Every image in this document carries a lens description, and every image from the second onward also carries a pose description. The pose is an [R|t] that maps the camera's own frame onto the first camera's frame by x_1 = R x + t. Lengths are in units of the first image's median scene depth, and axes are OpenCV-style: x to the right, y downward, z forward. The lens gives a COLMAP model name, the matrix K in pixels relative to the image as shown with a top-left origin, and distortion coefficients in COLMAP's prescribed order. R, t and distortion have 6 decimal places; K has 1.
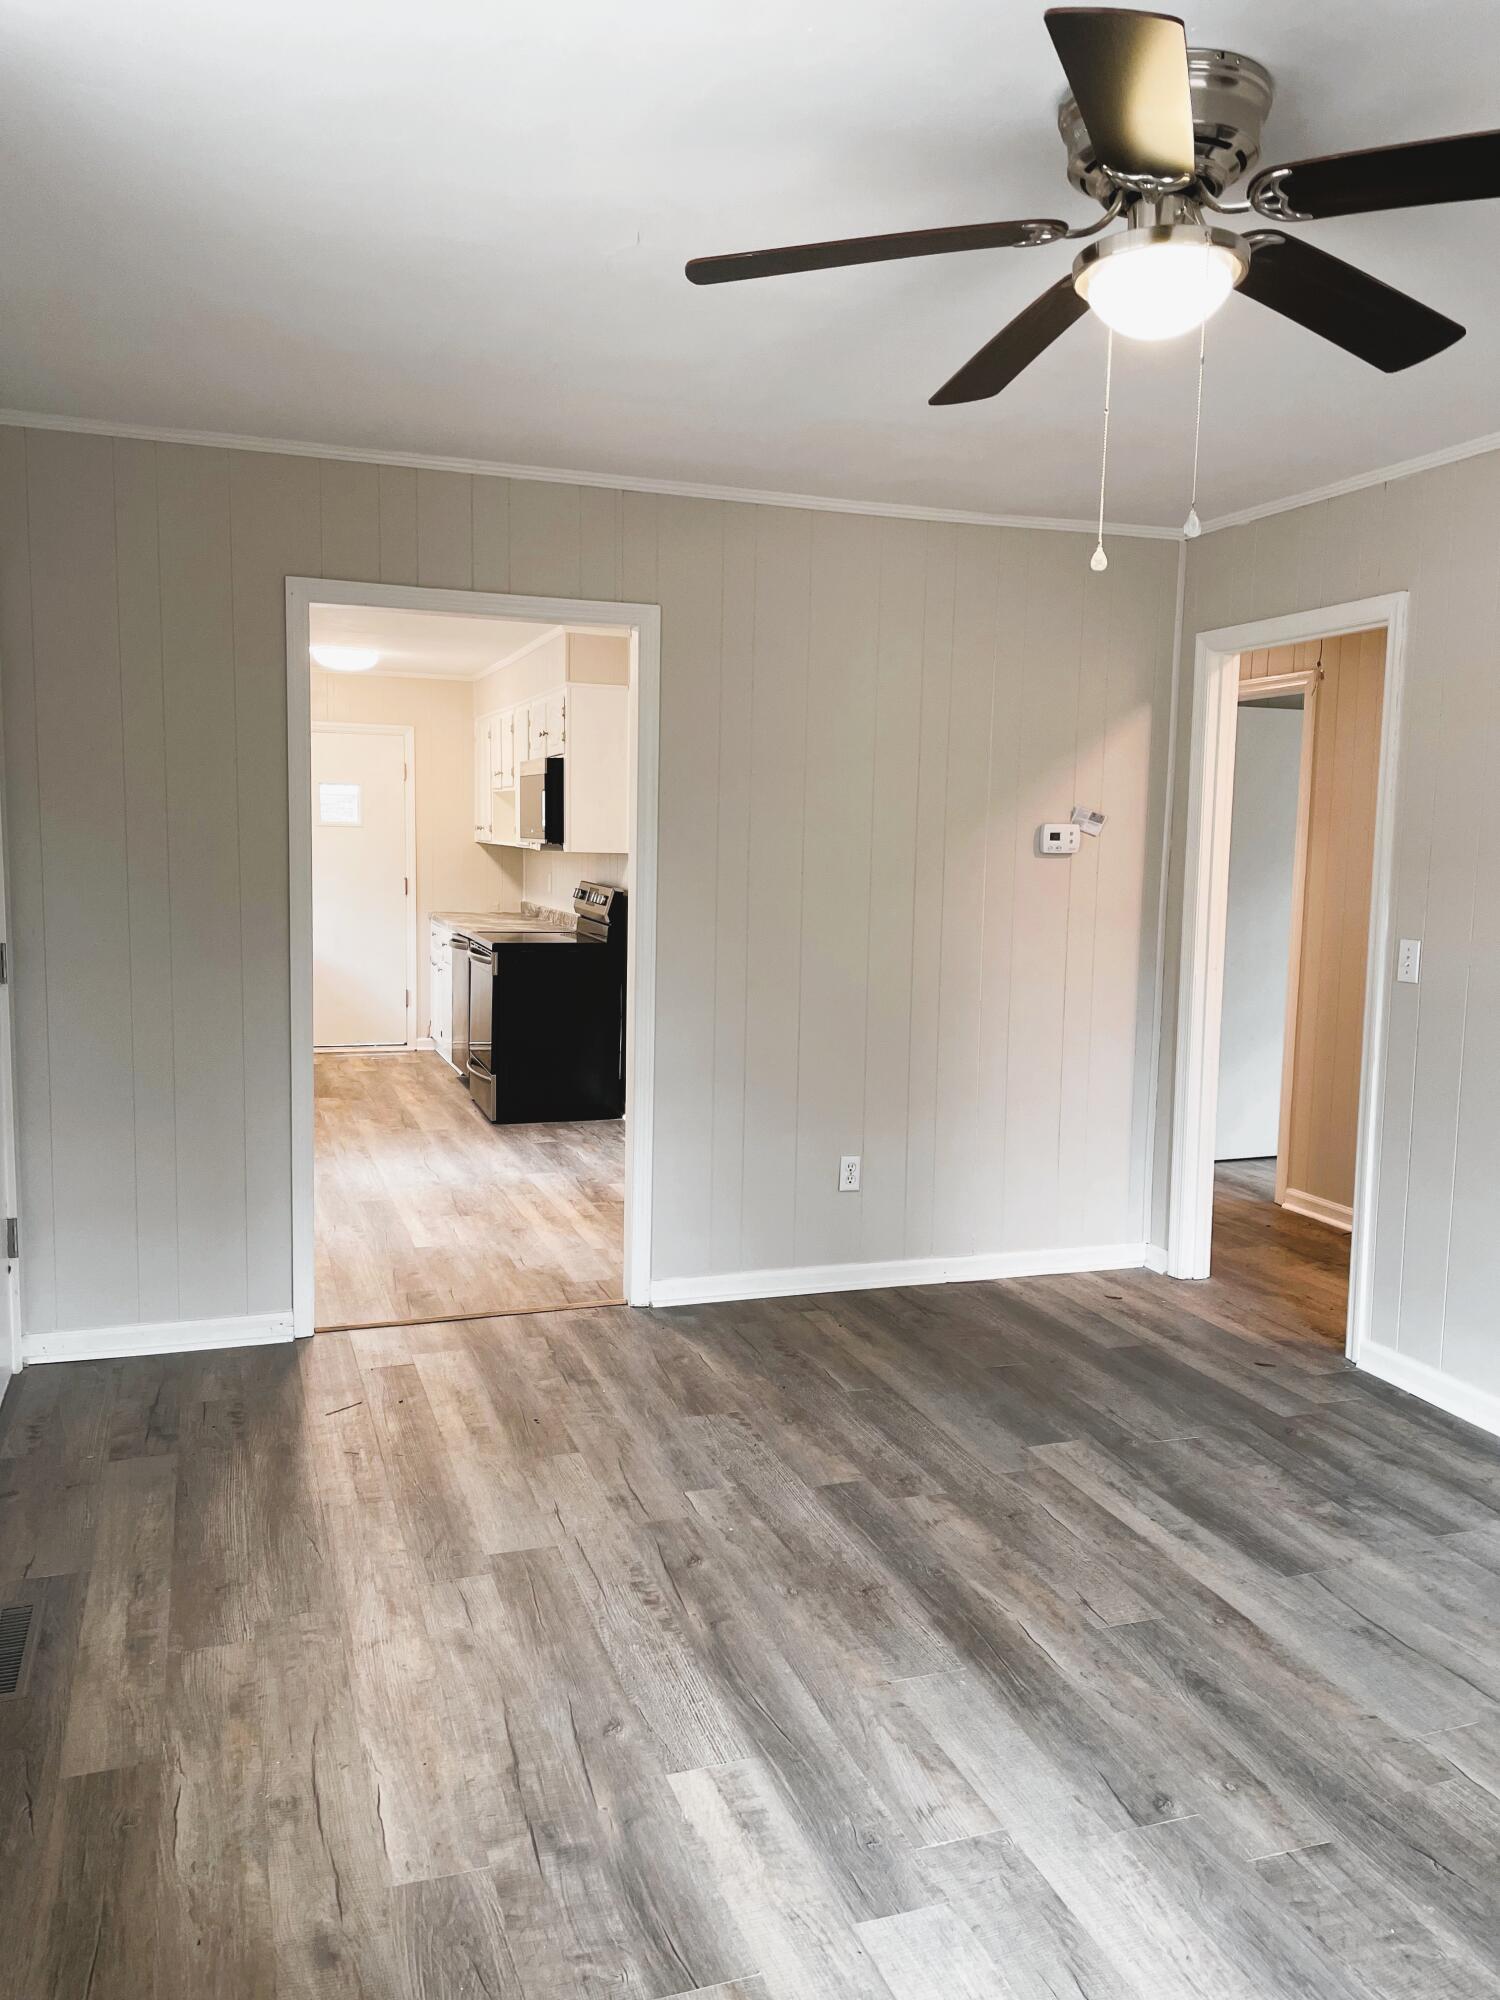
lens RADIAL K [[1513.6, 0, 736.2], [0, 1513.6, 995.0], [0, 0, 1]] dist [0.088522, -0.119862]
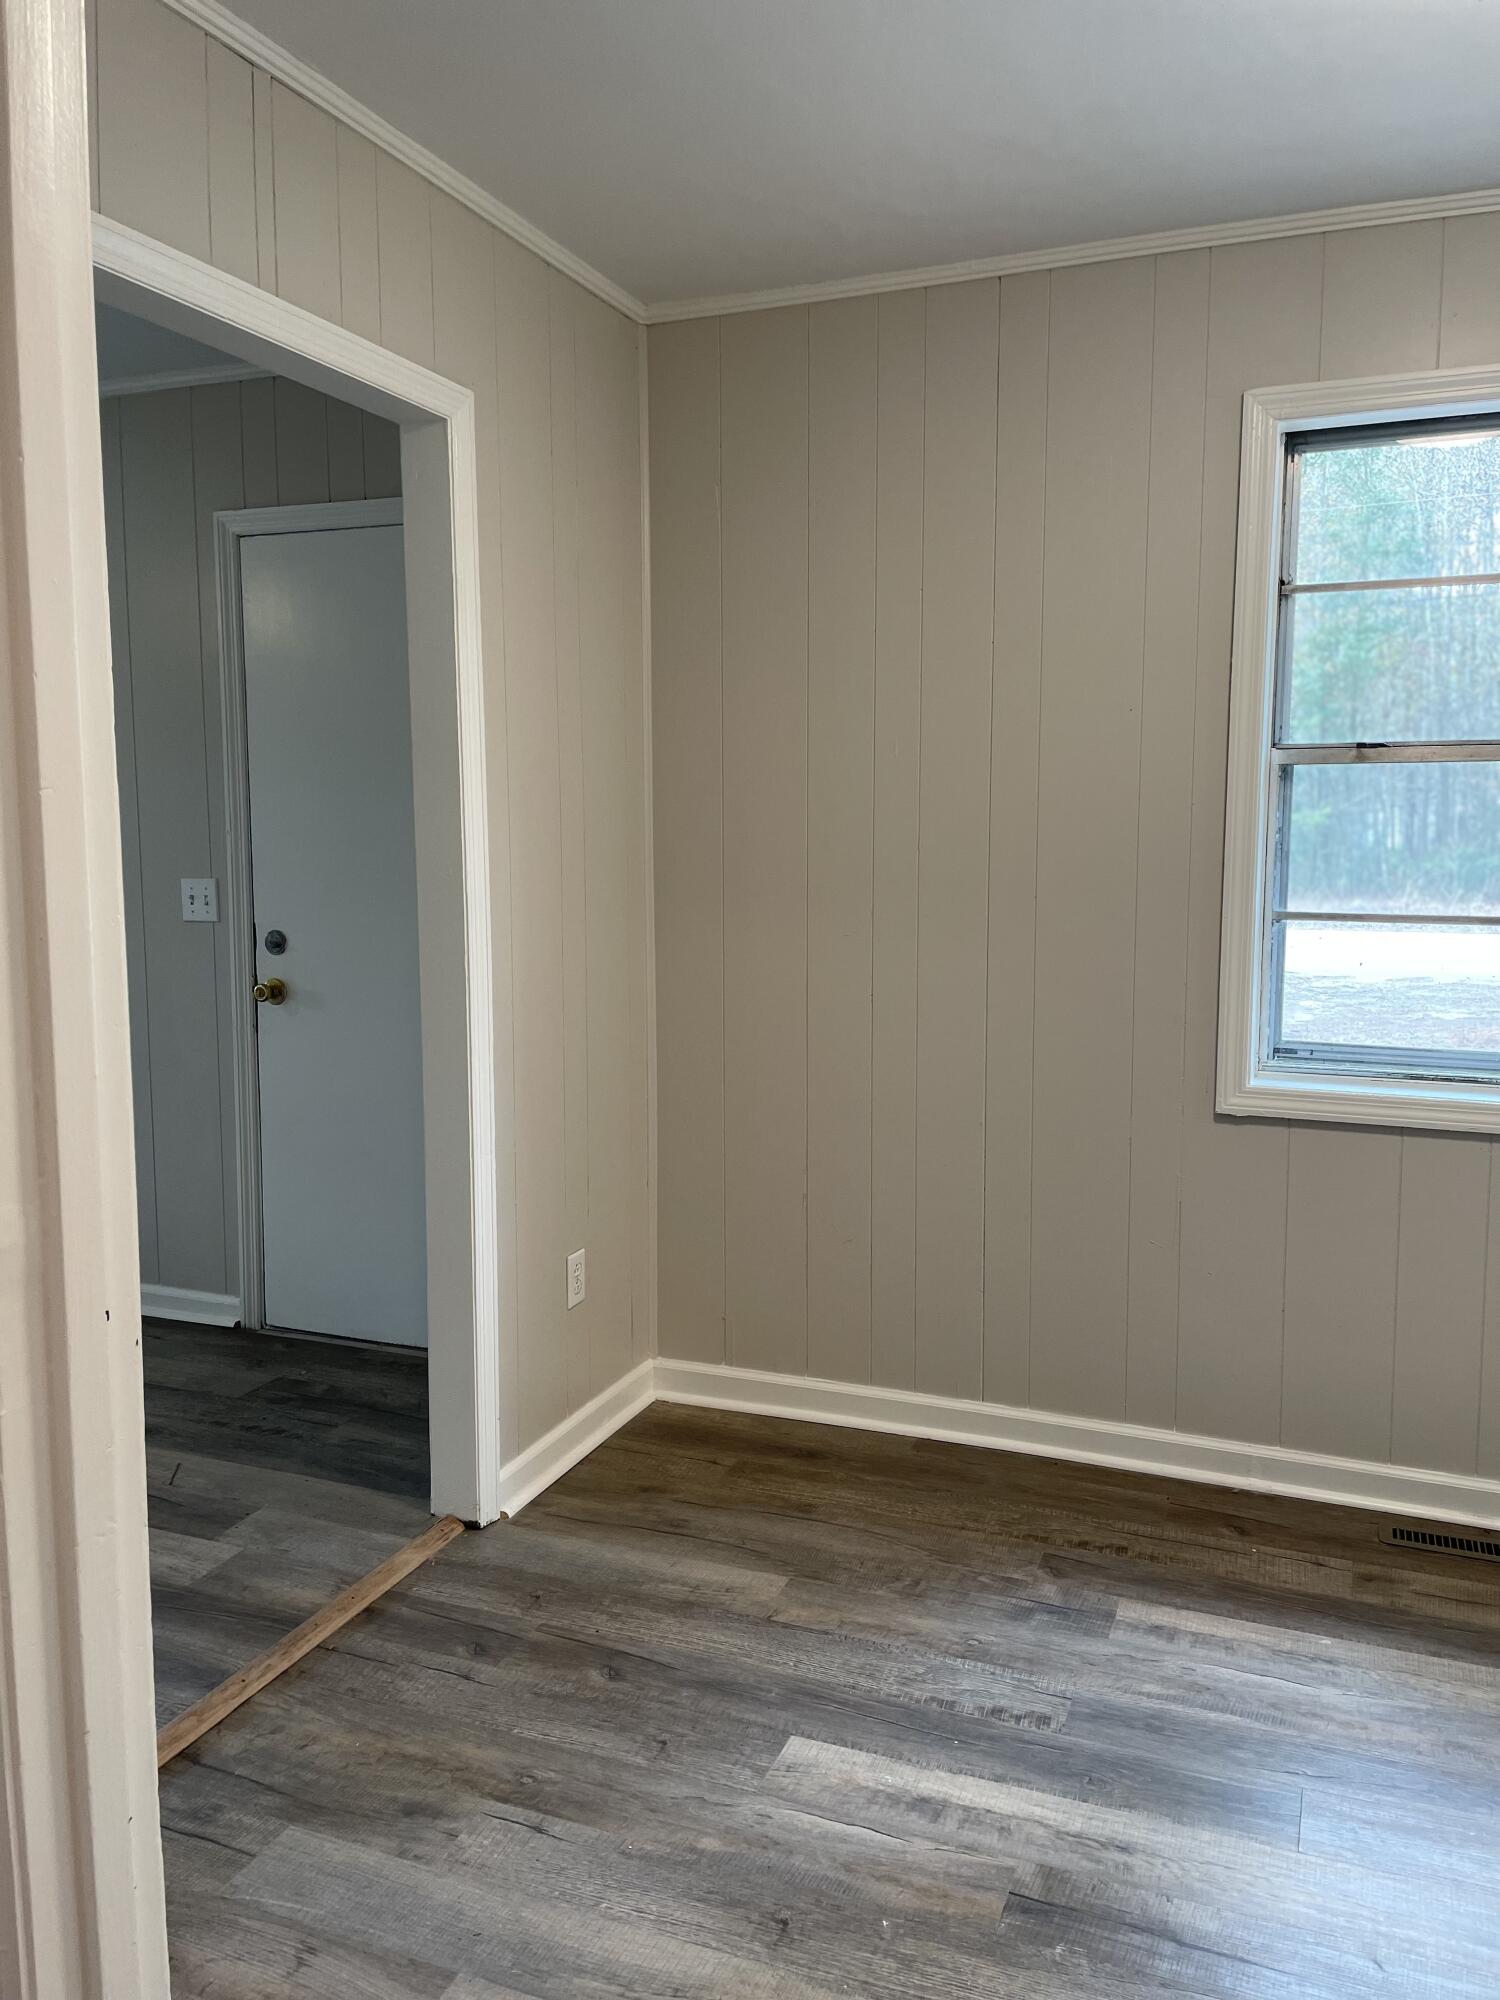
lens RADIAL K [[1513.6, 0, 759.4], [0, 1513.6, 1007.6], [0, 0, 1]] dist [0.088522, -0.119862]
pose [[-0.650020, 0.077090, -0.755997, 0.086047], [-0.090099, 0.980005, 0.177402, -0.090160], [0.754557, 0.183430, -0.630078, 1.008652]]
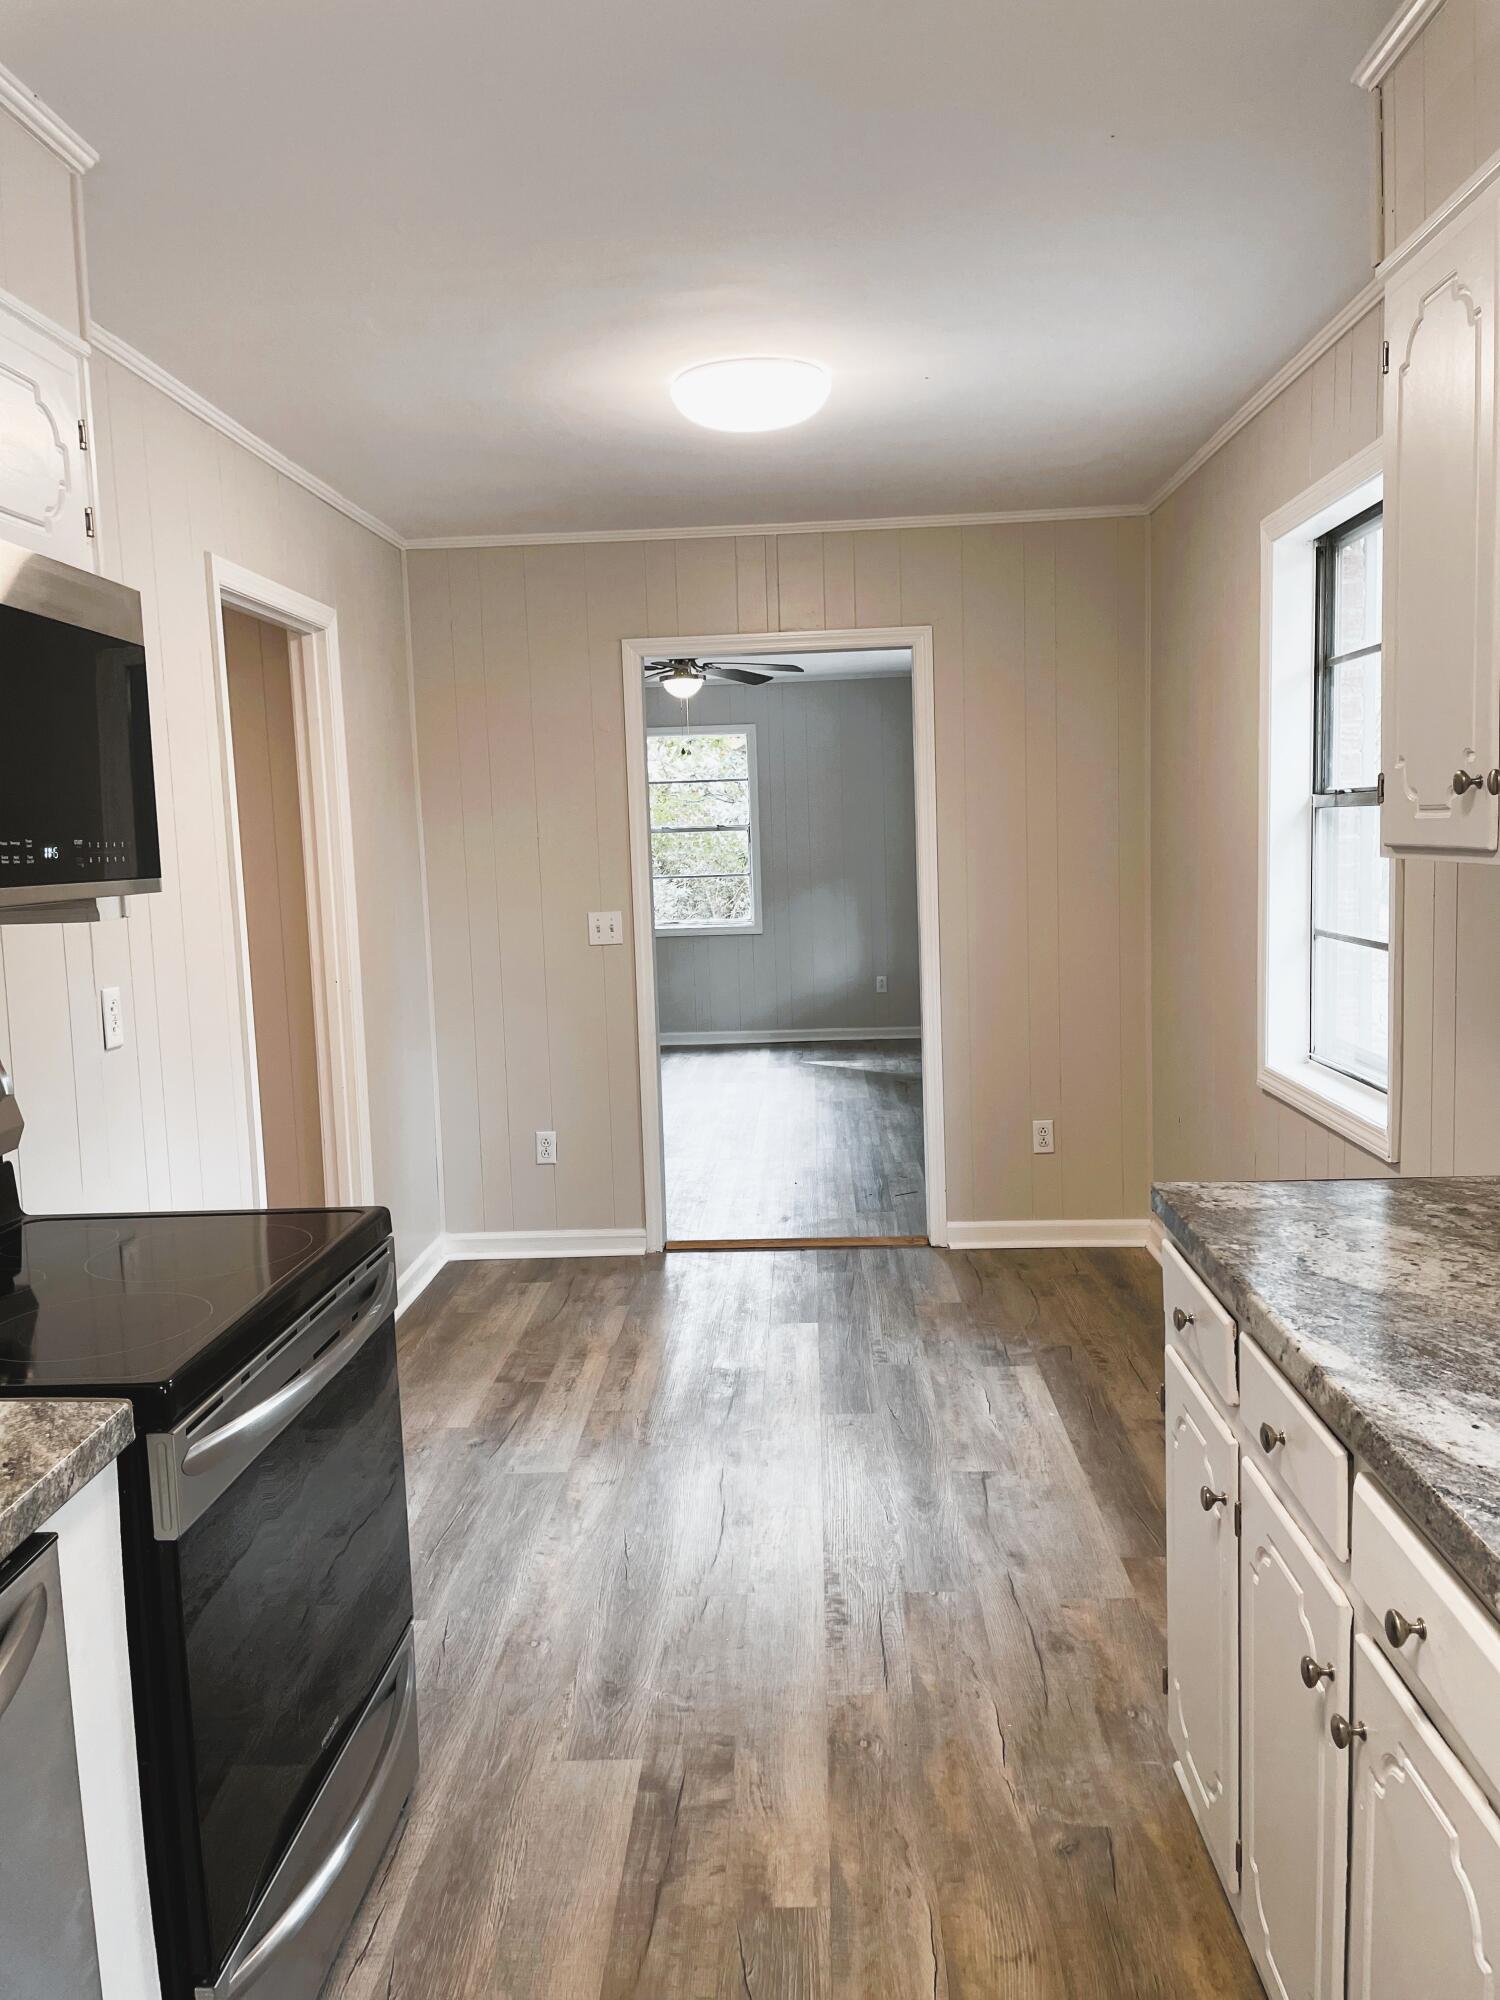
lens RADIAL K [[1513.6, 0, 739.9], [0, 1513.6, 1000.5], [0, 0, 1]] dist [0.088522, -0.119862]
pose [[-0.930278, -0.025271, 0.365983, -0.390938], [0.057274, 0.975387, 0.212933, -0.157833], [-0.362356, 0.219049, -0.905934, 1.433349]]
